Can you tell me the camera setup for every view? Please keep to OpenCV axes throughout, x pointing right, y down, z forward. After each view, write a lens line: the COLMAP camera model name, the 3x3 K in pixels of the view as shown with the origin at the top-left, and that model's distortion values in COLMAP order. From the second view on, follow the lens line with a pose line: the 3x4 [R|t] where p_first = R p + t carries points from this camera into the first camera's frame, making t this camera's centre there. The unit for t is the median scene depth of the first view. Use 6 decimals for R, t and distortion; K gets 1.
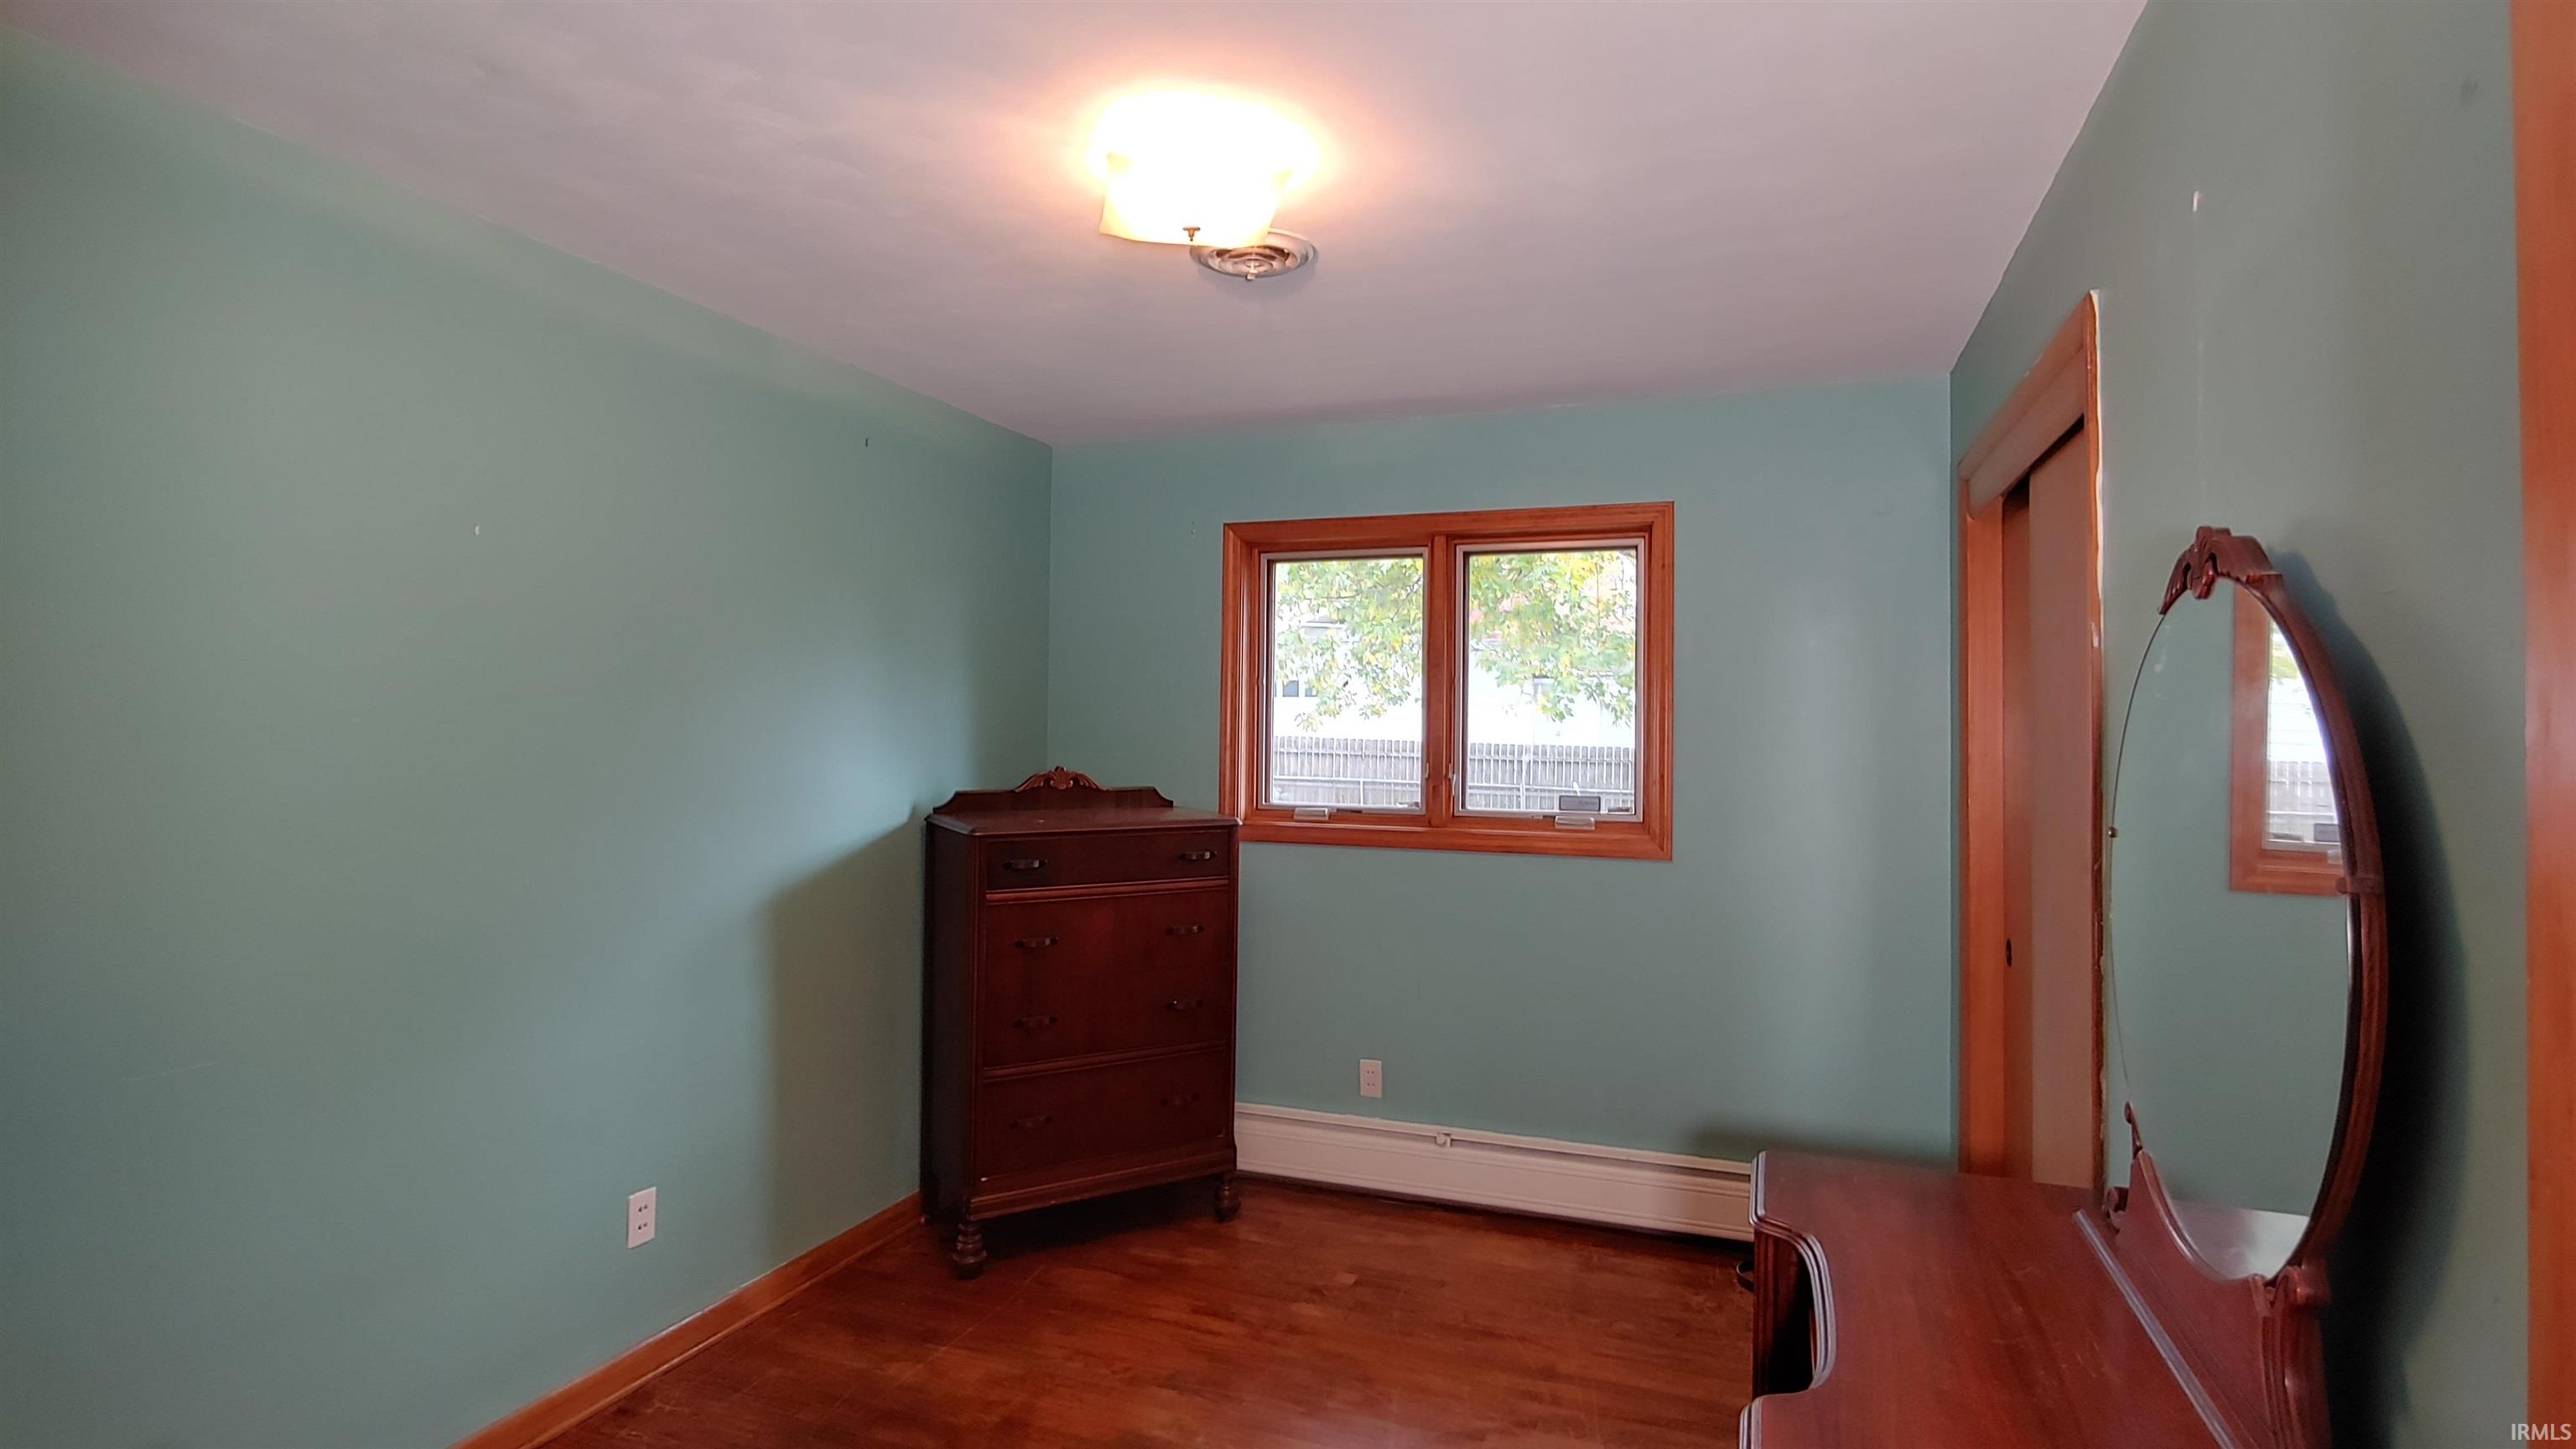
lens RADIAL K [[1248.8, 0, 1288.4], [0, 1248.8, 718.5], [0, 0, 1]] dist [-0.011984, -0.000628]
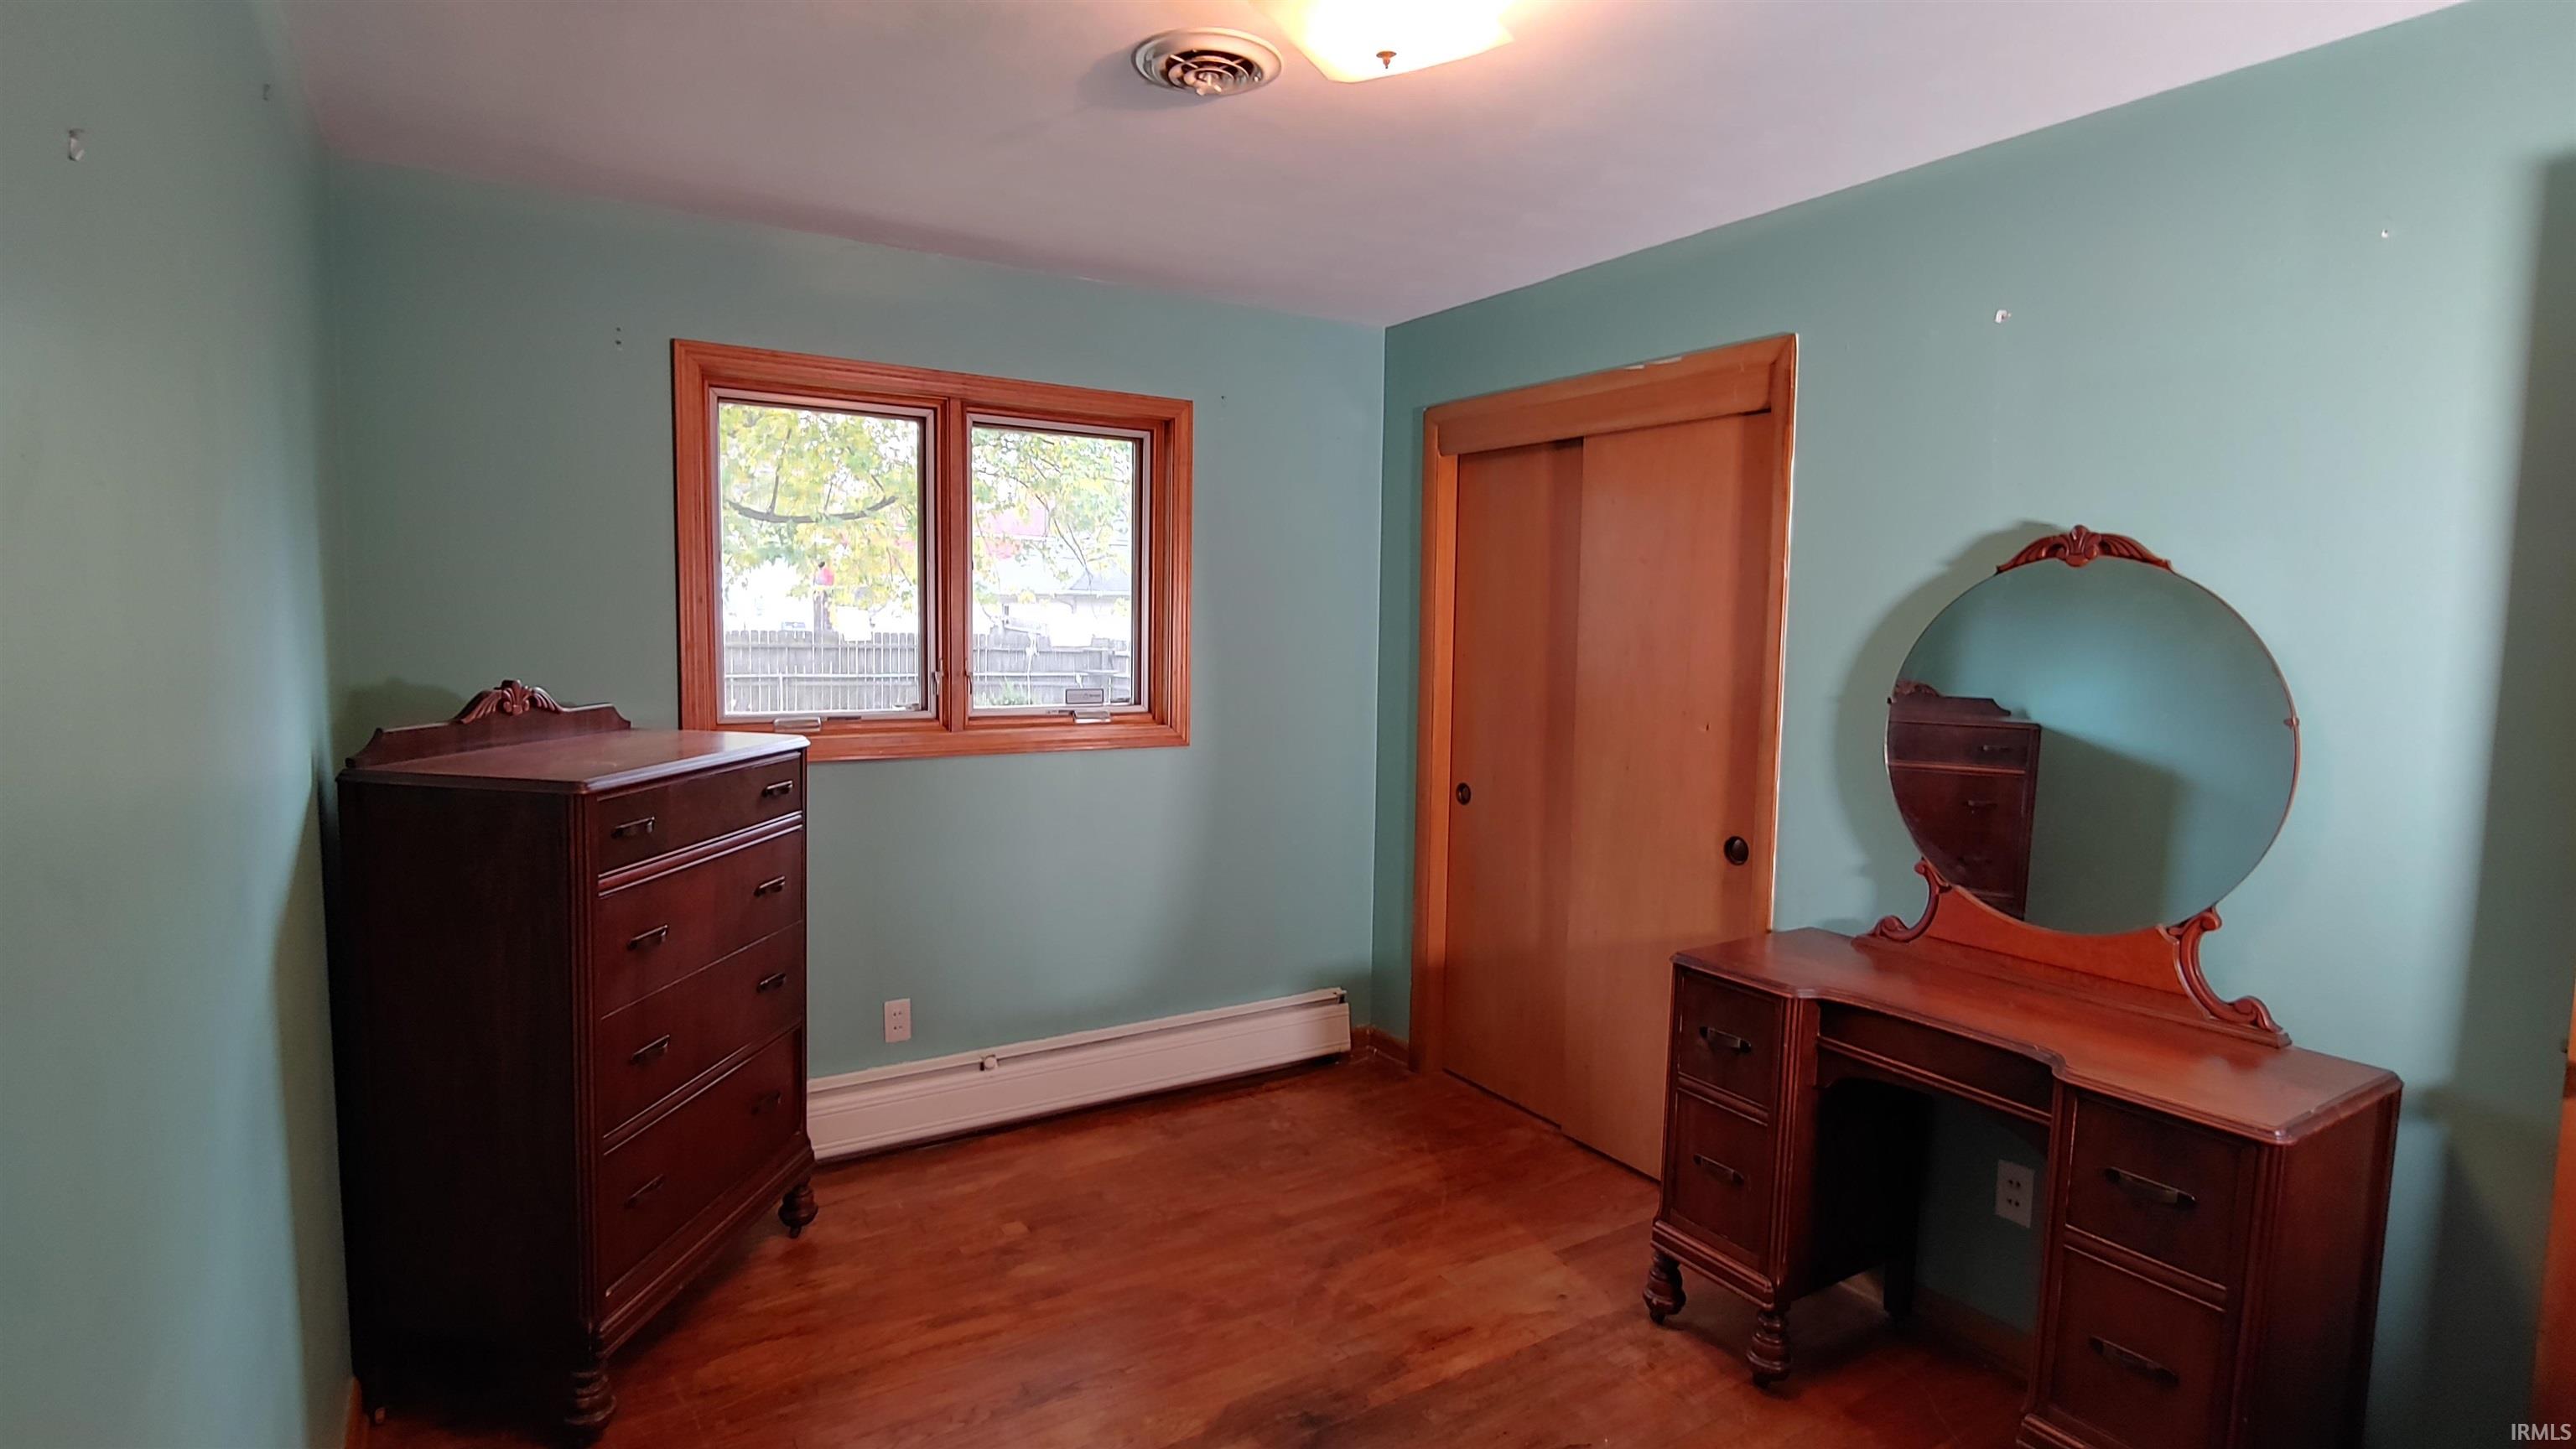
lens RADIAL K [[1248.8, 0, 1288.4], [0, 1248.8, 718.5], [0, 0, 1]] dist [-0.011984, -0.000628]
pose [[0.603539, -0.061975, 0.794921, -0.463714], [-0.015750, 0.995853, 0.089599, -0.006182], [-0.797178, -0.066596, 0.600060, 0.275667]]
